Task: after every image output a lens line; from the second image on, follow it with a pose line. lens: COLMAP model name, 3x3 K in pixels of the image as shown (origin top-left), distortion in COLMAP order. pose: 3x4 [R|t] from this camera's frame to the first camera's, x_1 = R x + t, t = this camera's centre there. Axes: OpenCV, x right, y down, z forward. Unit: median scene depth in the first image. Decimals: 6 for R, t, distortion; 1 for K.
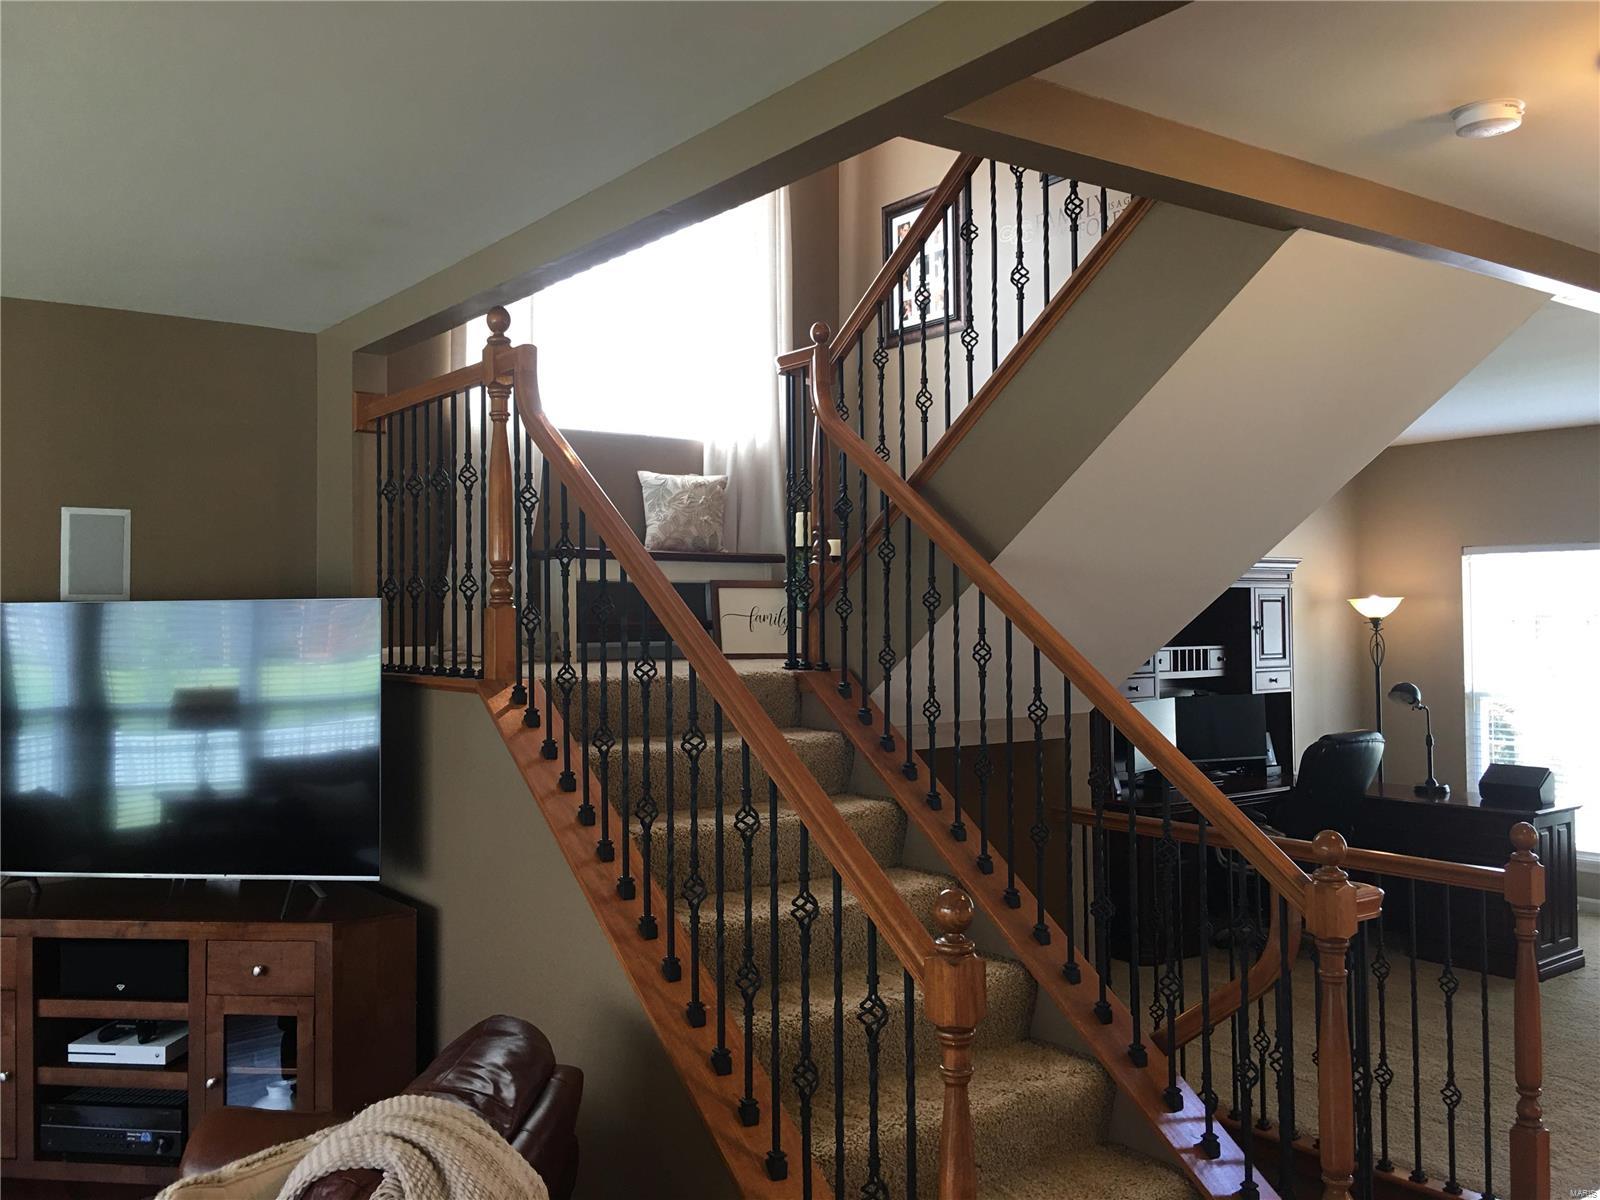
lens RADIAL K [[1369.8, 0, 786.9], [0, 1369.8, 581.6], [0, 0, 1]] dist [0.094679, -0.133391]
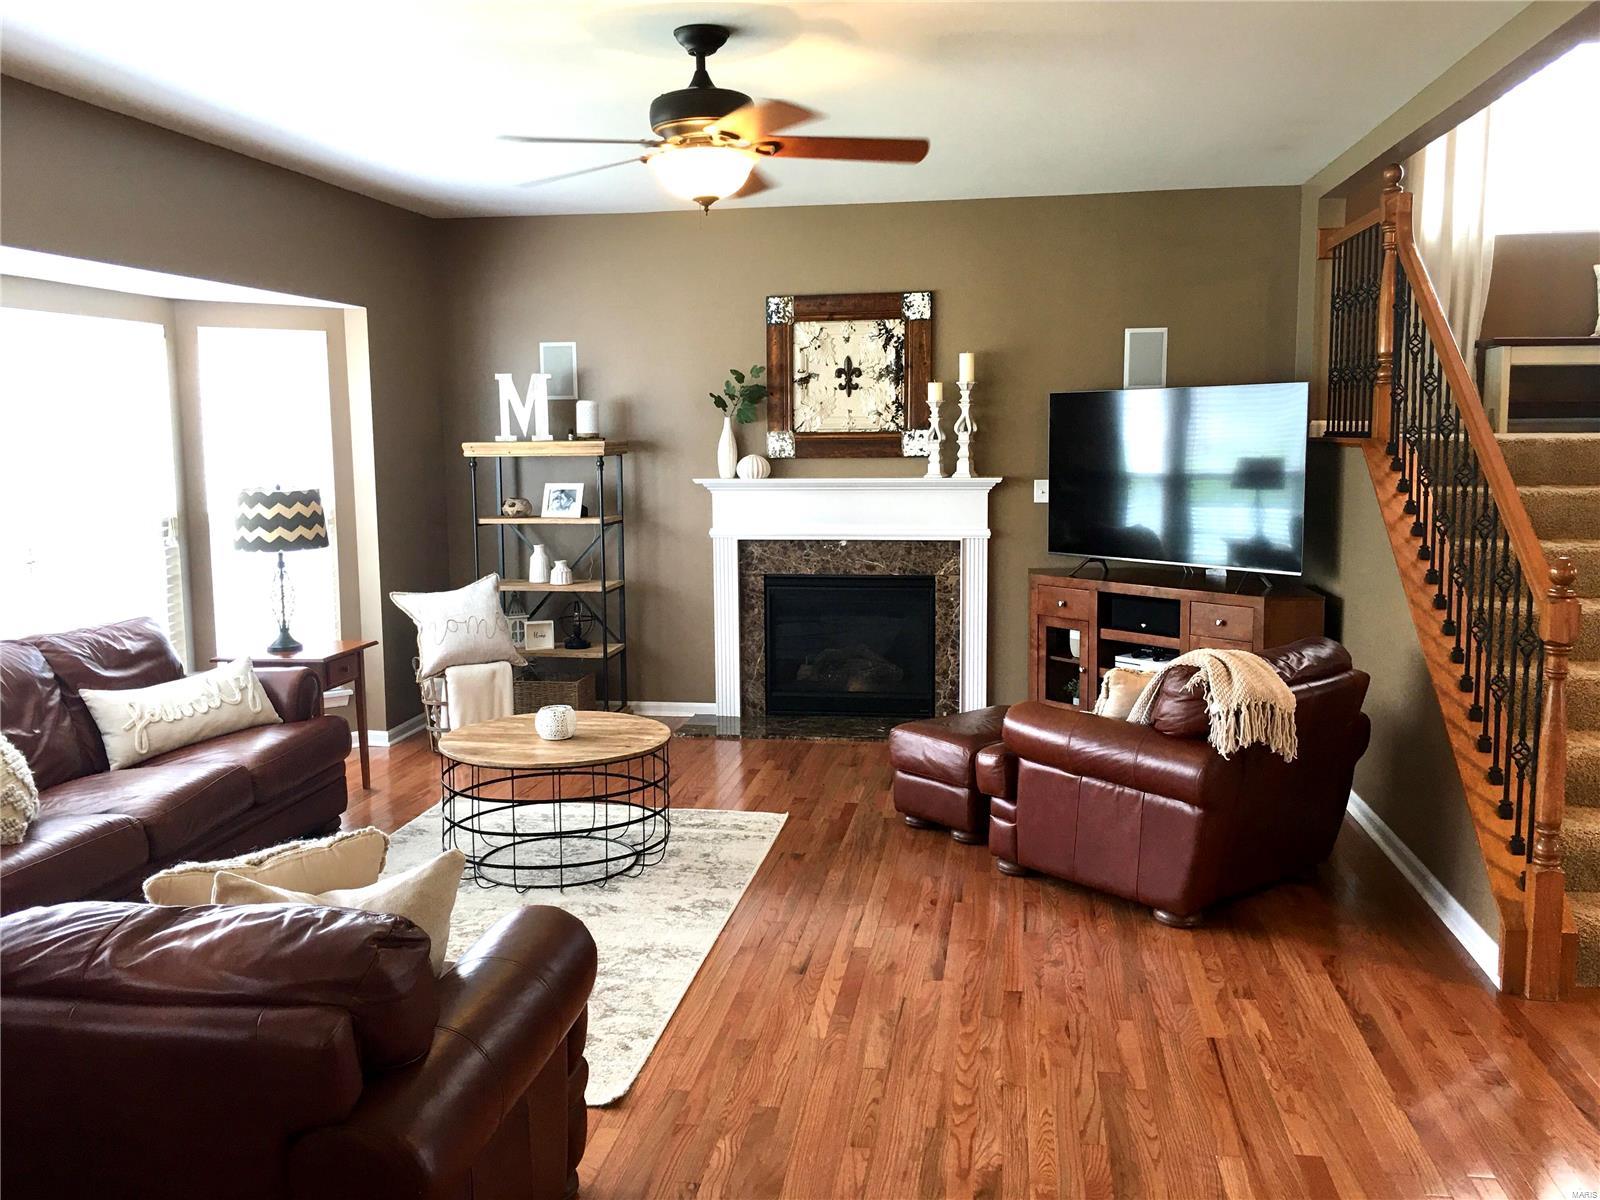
lens RADIAL K [[1374.0, 0, 780.8], [0, 1374.0, 587.5], [0, 0, 1]] dist [0.054155, -0.012867]
pose [[0.704059, 0.082478, -0.705335, 0.362143], [0.024310, 0.989851, 0.140013, 0.008352], [0.709725, -0.115724, 0.694909, -0.427272]]
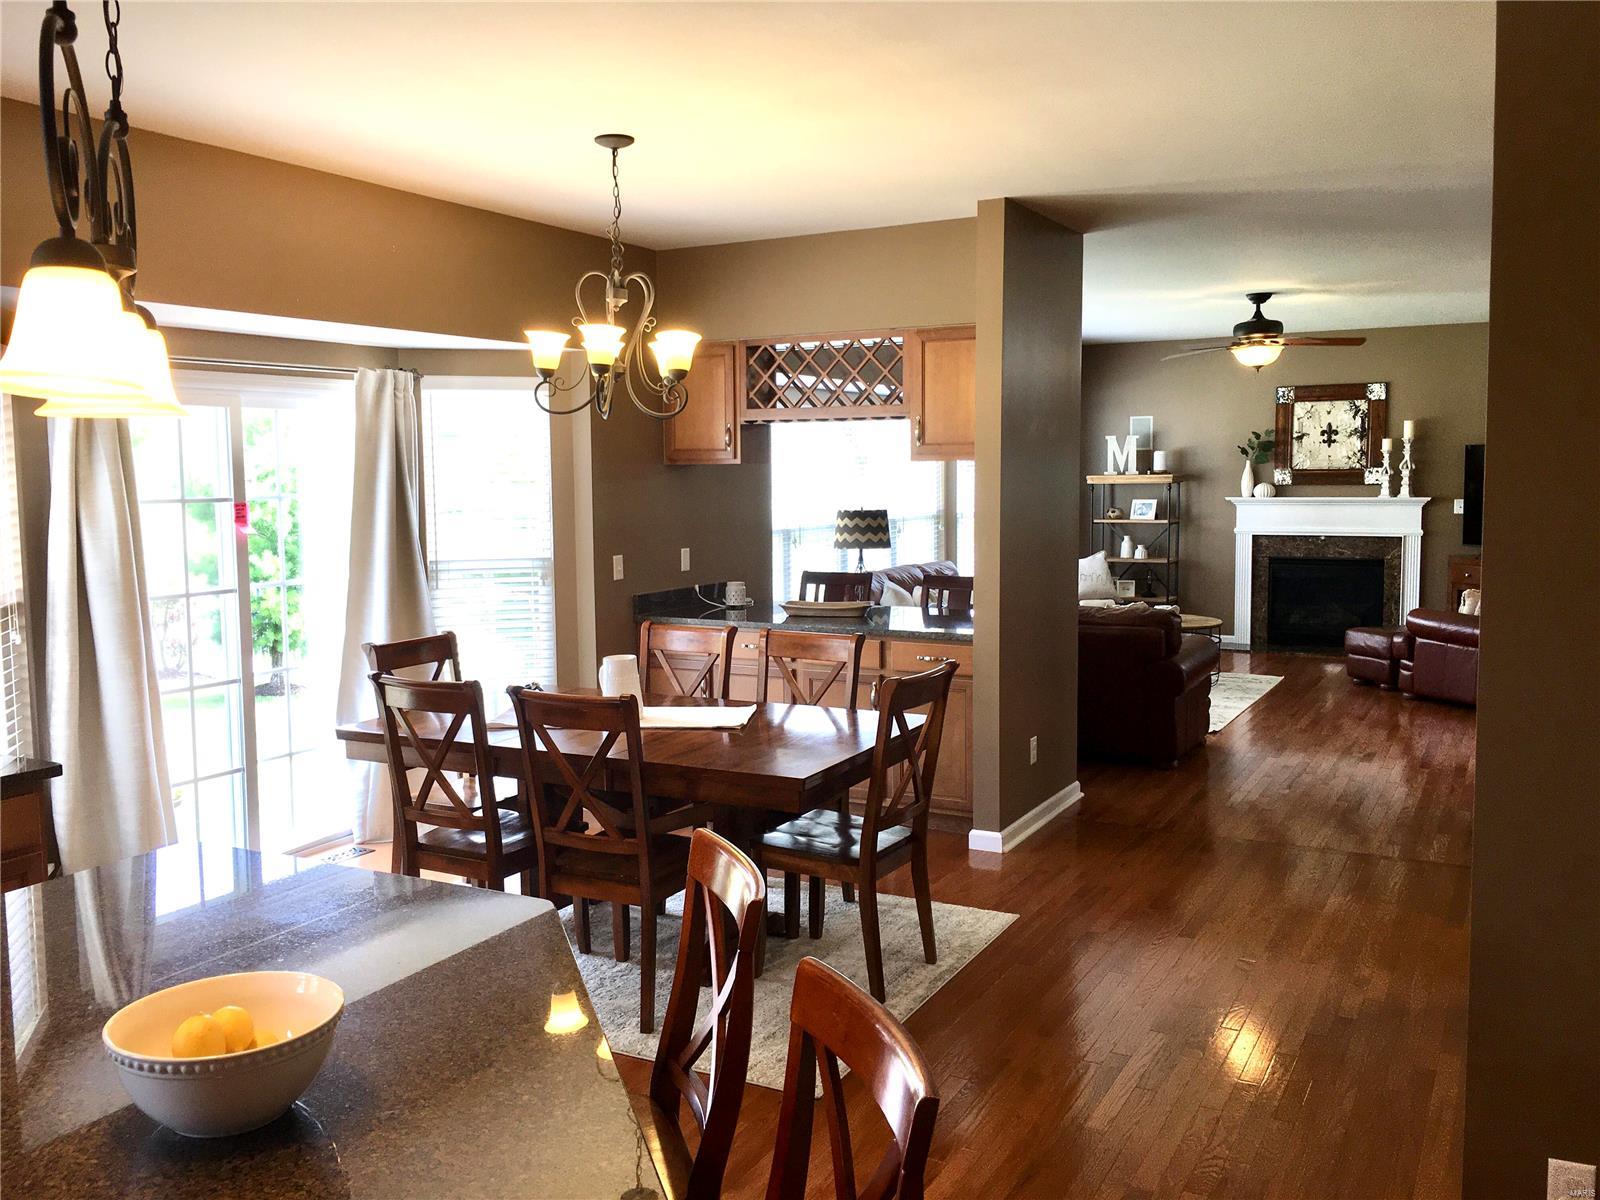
lens RADIAL K [[1369.8, 0, 786.9], [0, 1369.8, 581.6], [0, 0, 1]] dist [0.094679, -0.133391]
pose [[0.435188, 0.077580, -0.896991, 1.240627], [0.029514, 0.994516, 0.100334, -0.028133], [0.899856, -0.070138, 0.430512, -1.349491]]
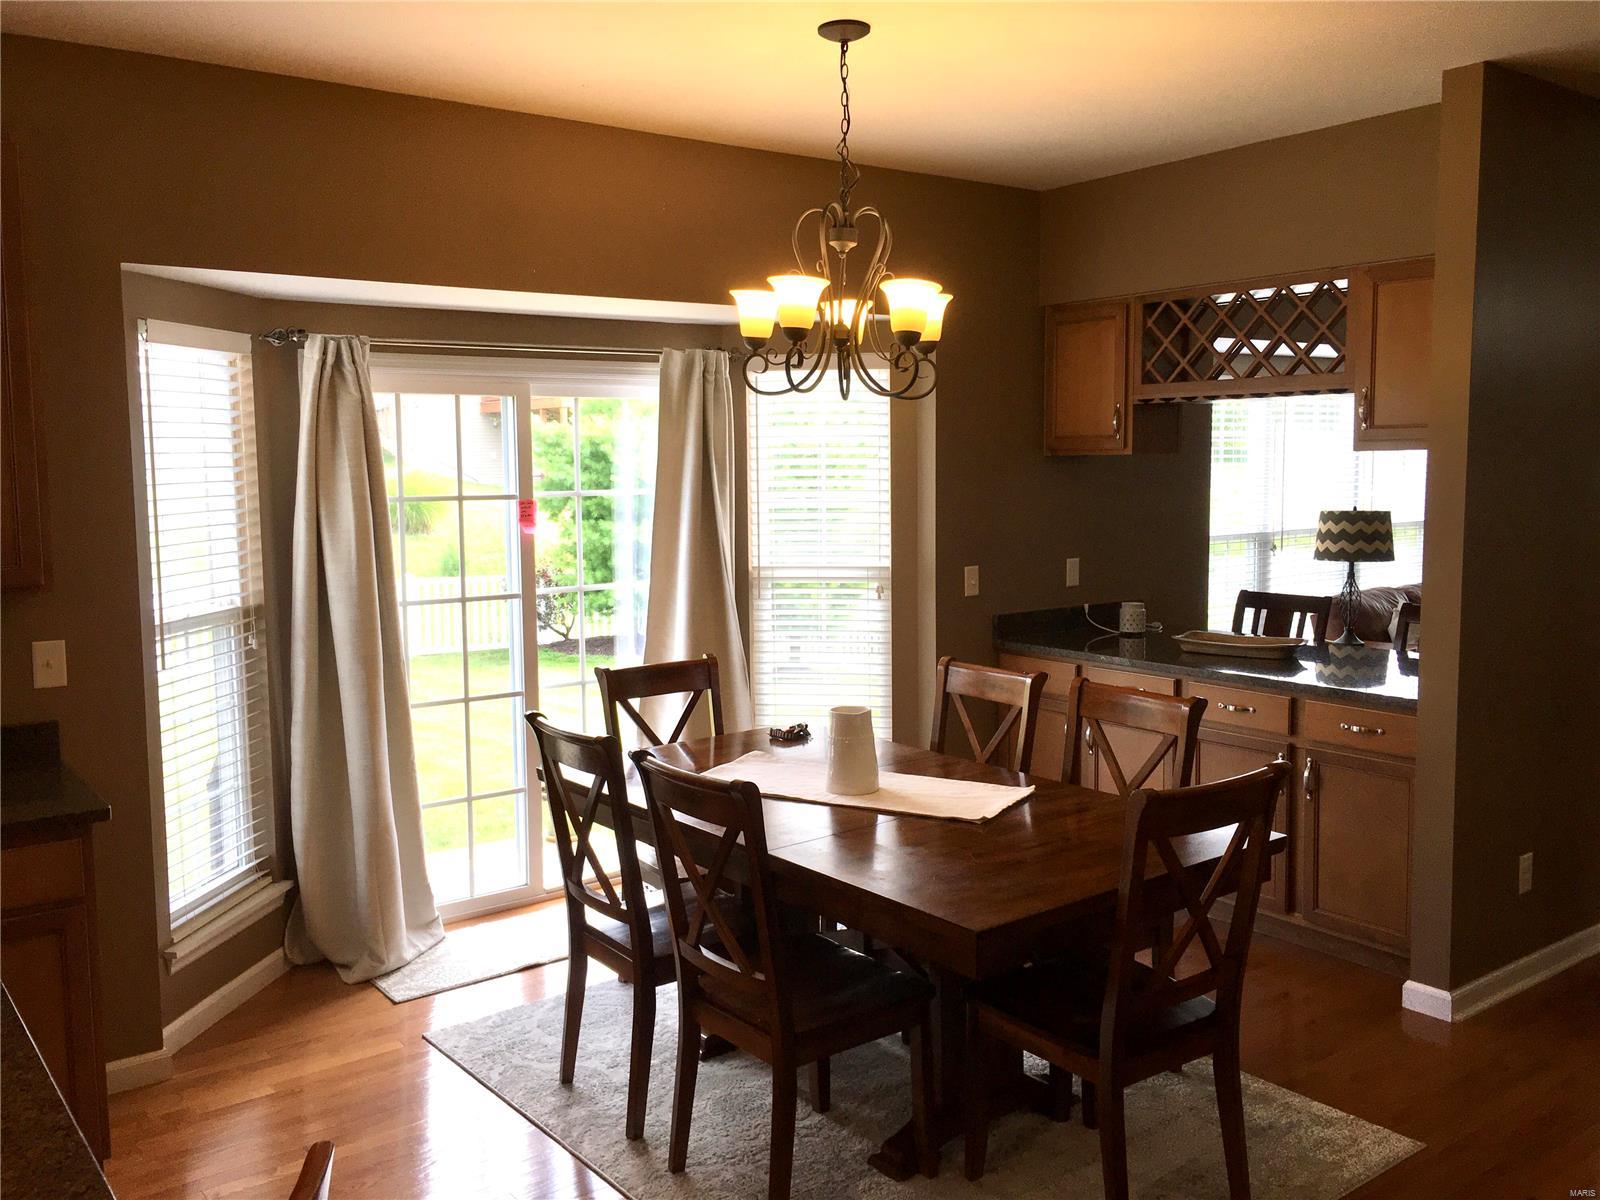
lens RADIAL K [[1369.8, 0, 786.9], [0, 1369.8, 581.6], [0, 0, 1]] dist [0.094679, -0.133391]
pose [[0.024774, 0.096581, -0.995017, 1.033090], [0.035228, 0.994620, 0.097420, -0.024192], [0.999072, -0.037466, 0.021238, -1.048990]]
